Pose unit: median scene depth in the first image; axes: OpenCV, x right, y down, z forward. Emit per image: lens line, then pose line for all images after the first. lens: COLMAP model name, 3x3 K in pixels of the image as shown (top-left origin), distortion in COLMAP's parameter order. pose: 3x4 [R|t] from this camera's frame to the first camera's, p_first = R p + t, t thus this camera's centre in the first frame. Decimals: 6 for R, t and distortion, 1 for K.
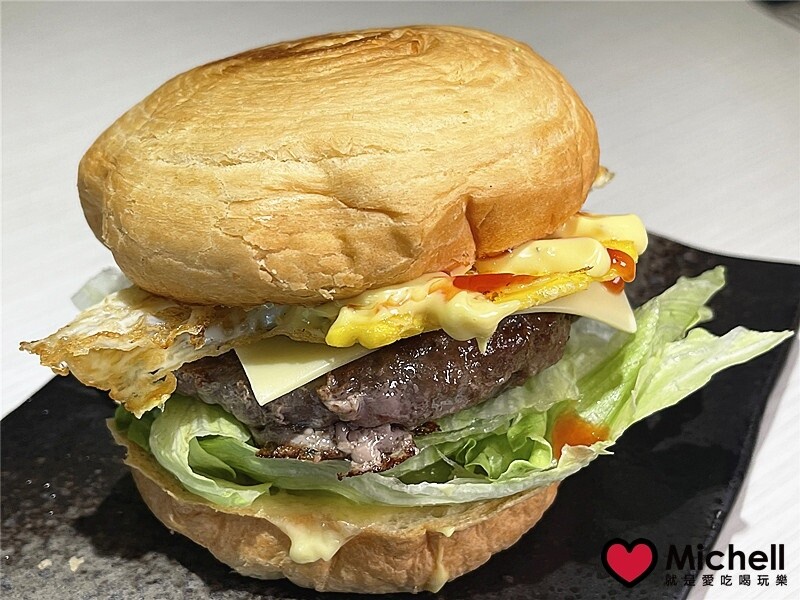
lens RADIAL K [[1172.4, 0, 360.5], [0, 1172.4, 301.3], [0, 0, 1]] dist [0.070709, -0.505110]
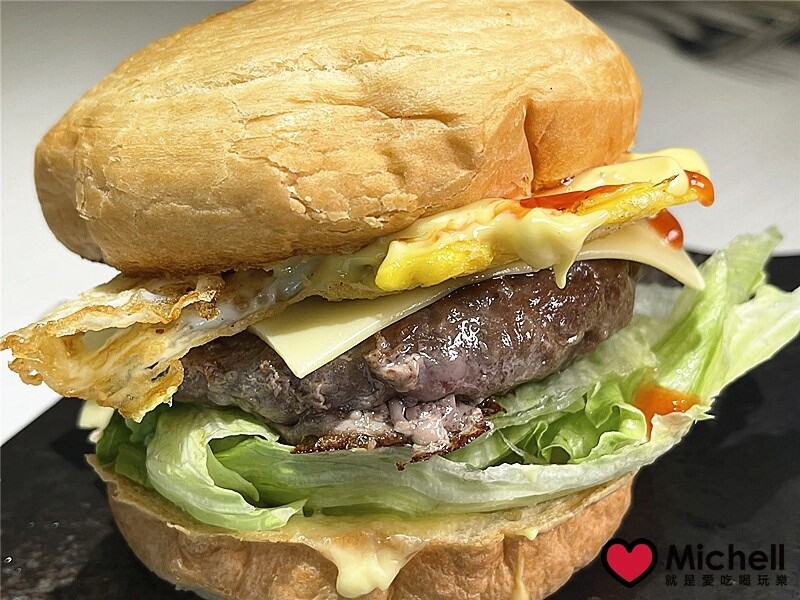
lens RADIAL K [[1172.4, 0, 360.5], [0, 1172.4, 301.3], [0, 0, 1]] dist [0.070709, -0.505110]
pose [[0.991029, -0.082947, 0.104788, -0.118758], [0.099014, 0.982325, -0.158849, 0.162844], [-0.089760, 0.167799, 0.981726, 0.196580]]
